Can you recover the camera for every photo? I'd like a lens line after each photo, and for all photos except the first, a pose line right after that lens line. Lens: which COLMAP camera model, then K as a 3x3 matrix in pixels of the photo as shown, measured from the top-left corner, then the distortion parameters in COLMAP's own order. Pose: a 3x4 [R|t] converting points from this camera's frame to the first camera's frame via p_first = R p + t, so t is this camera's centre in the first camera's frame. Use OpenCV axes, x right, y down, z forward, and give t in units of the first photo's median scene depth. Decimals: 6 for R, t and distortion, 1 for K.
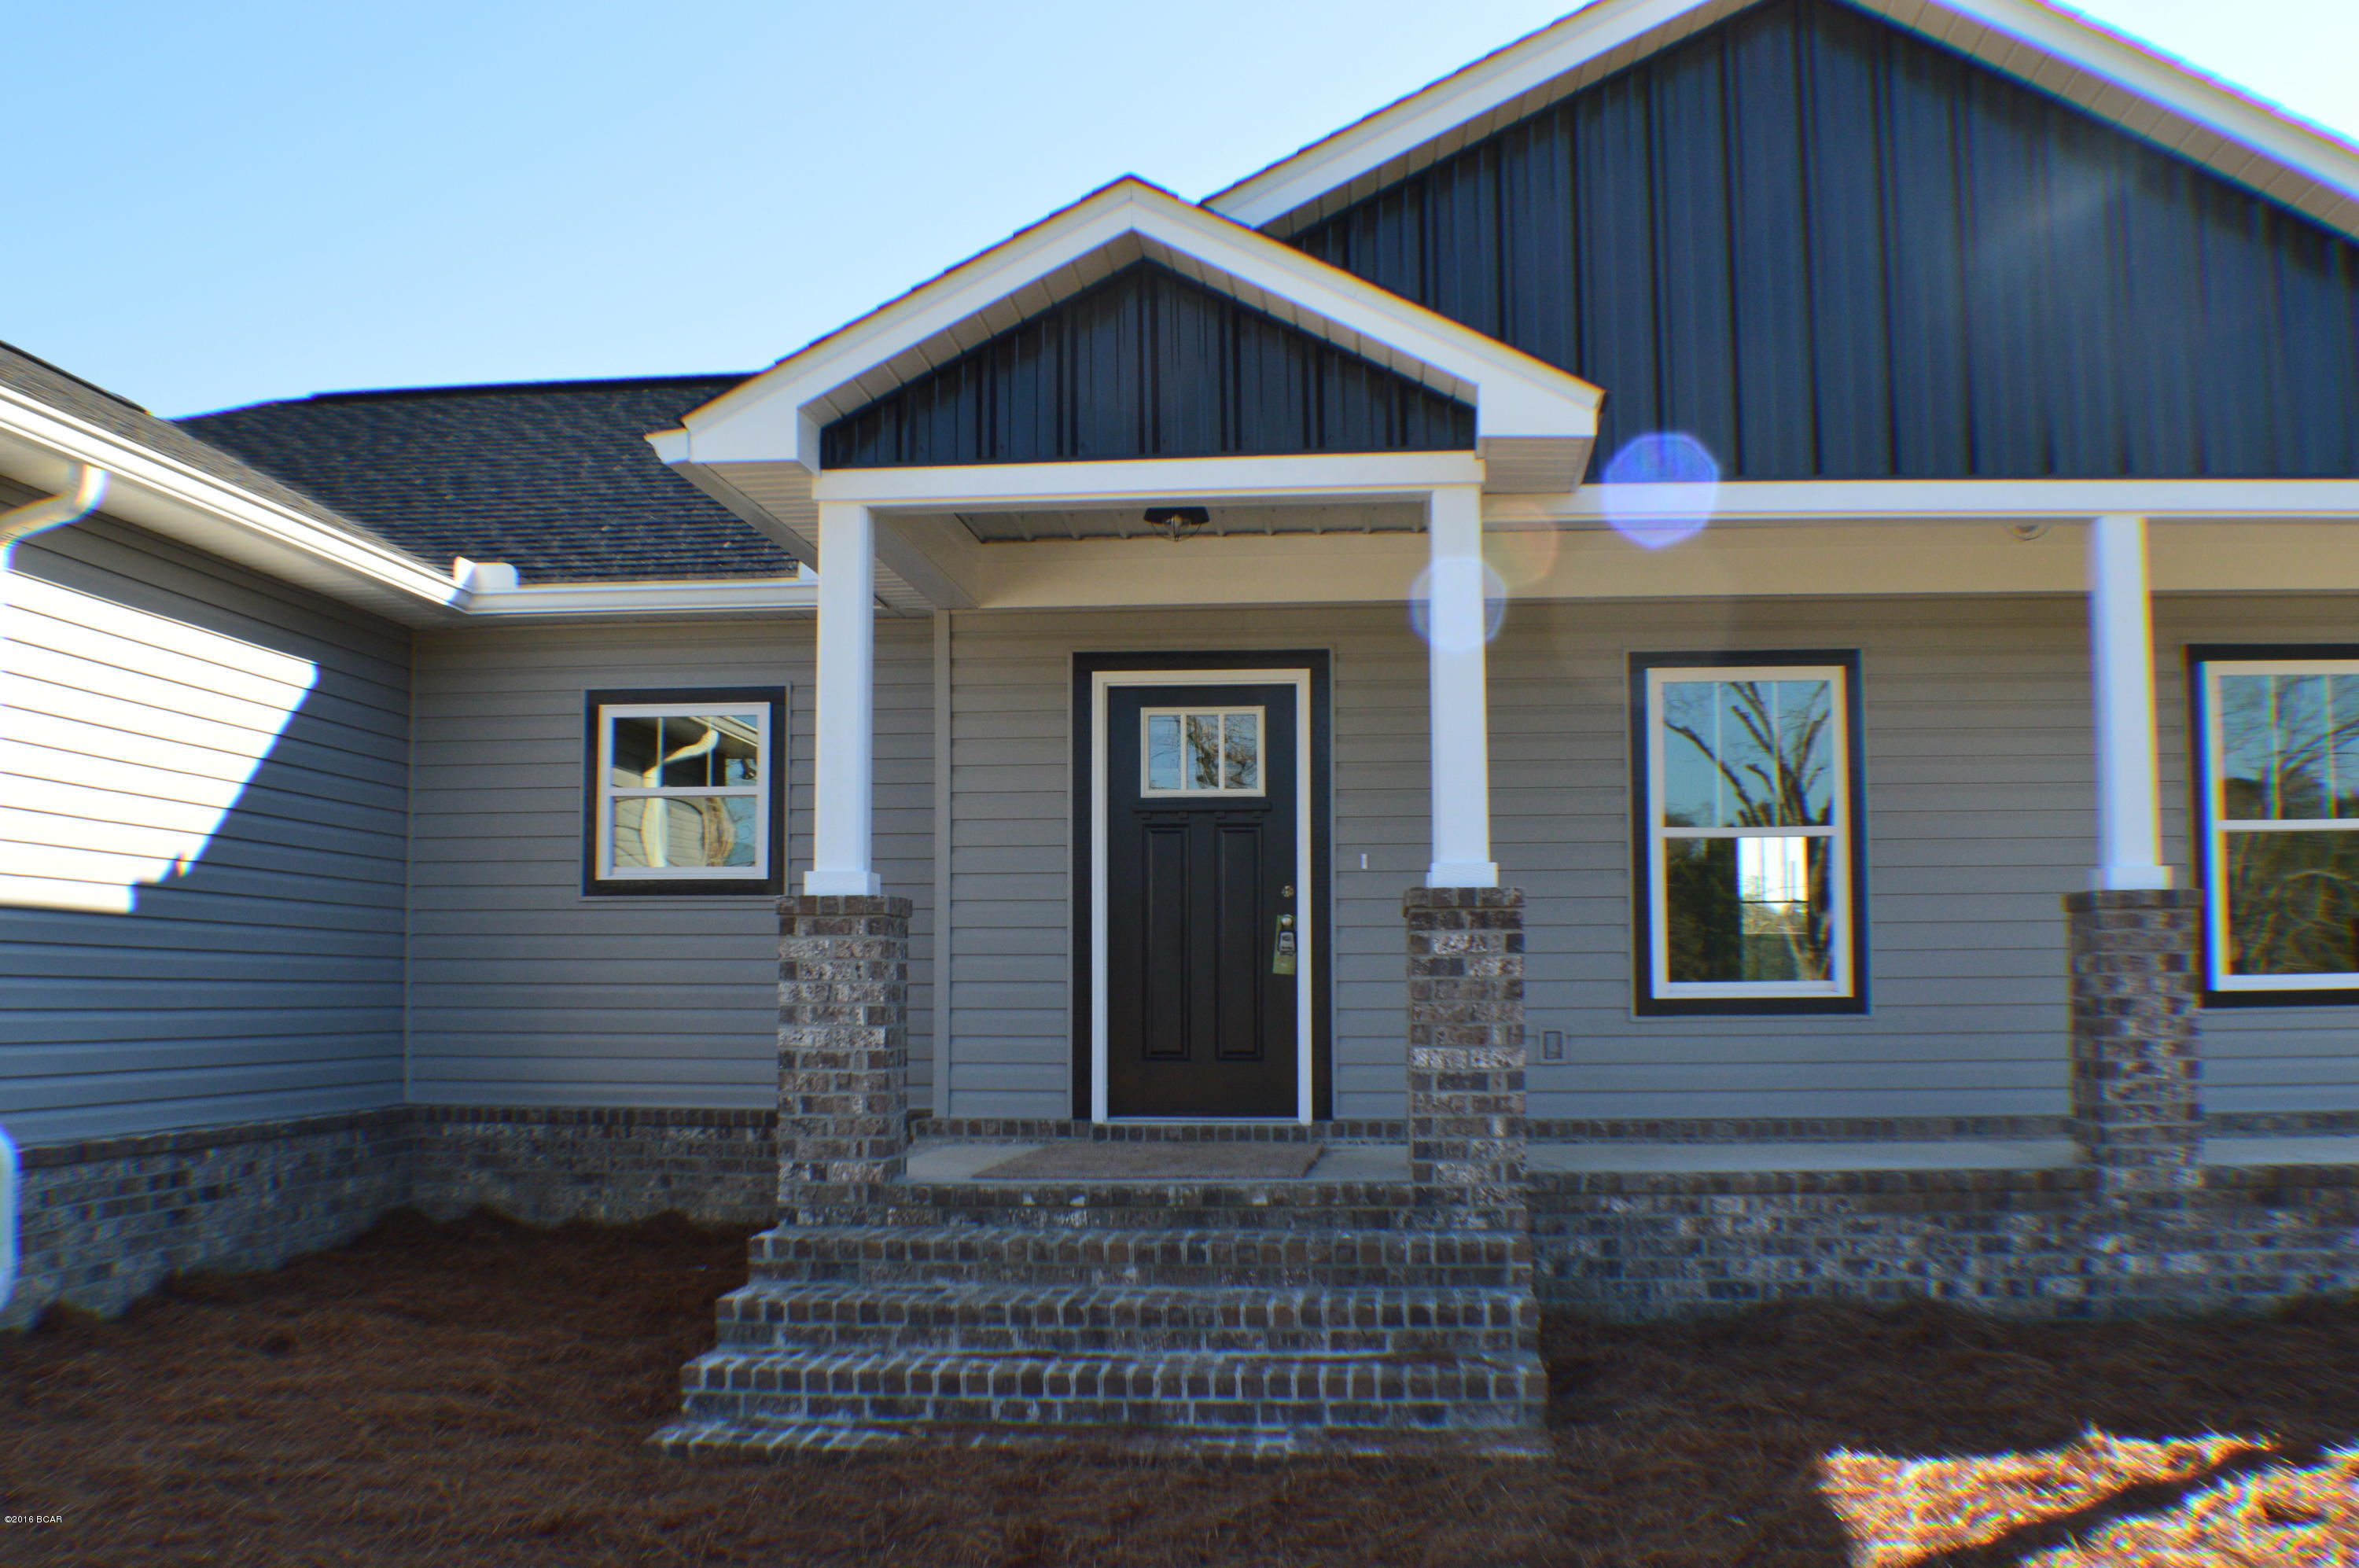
lens RADIAL K [[2399.8, 0, 1177.3], [0, 2399.8, 826.7], [0, 0, 1]] dist [-0.158873, 0.012702]
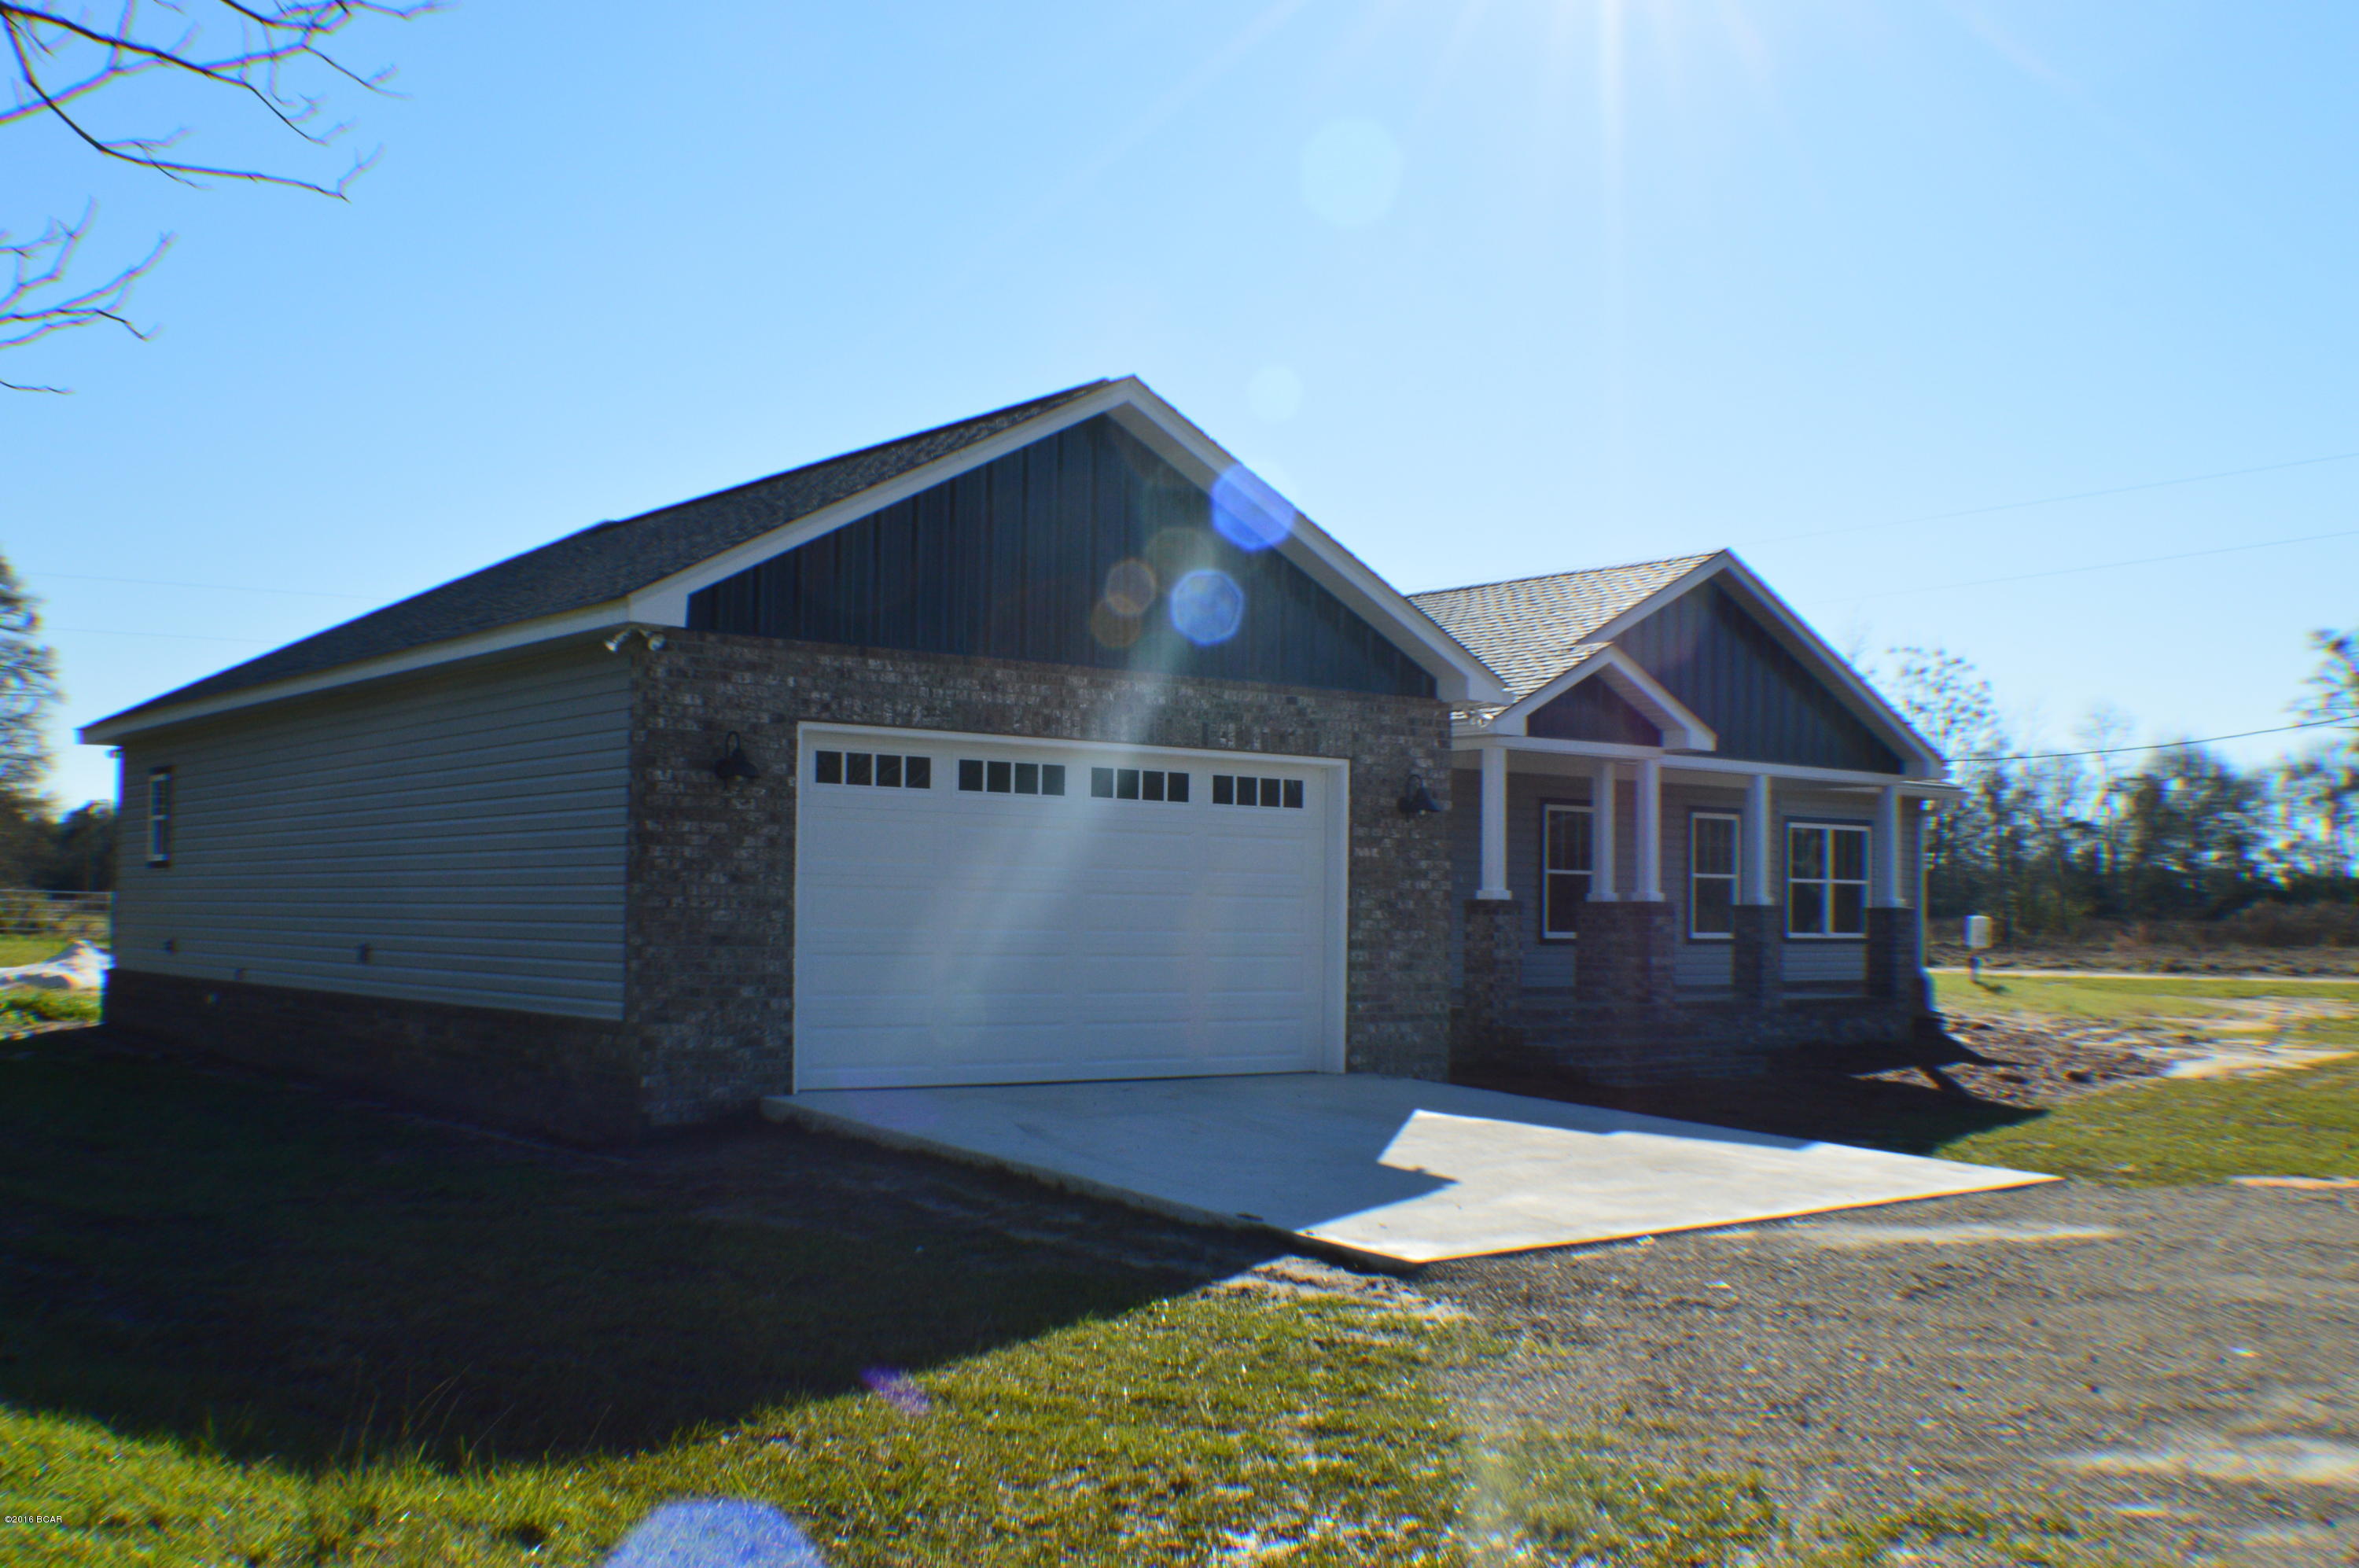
lens RADIAL K [[2399.8, 0, 1177.3], [0, 2399.8, 826.7], [0, 0, 1]] dist [-0.158873, 0.012702]
pose [[0.718766, 0.038773, 0.694170, -2.218854], [-0.064153, 0.997883, 0.010689, -0.056052], [-0.692286, -0.052216, 0.719731, -0.634492]]
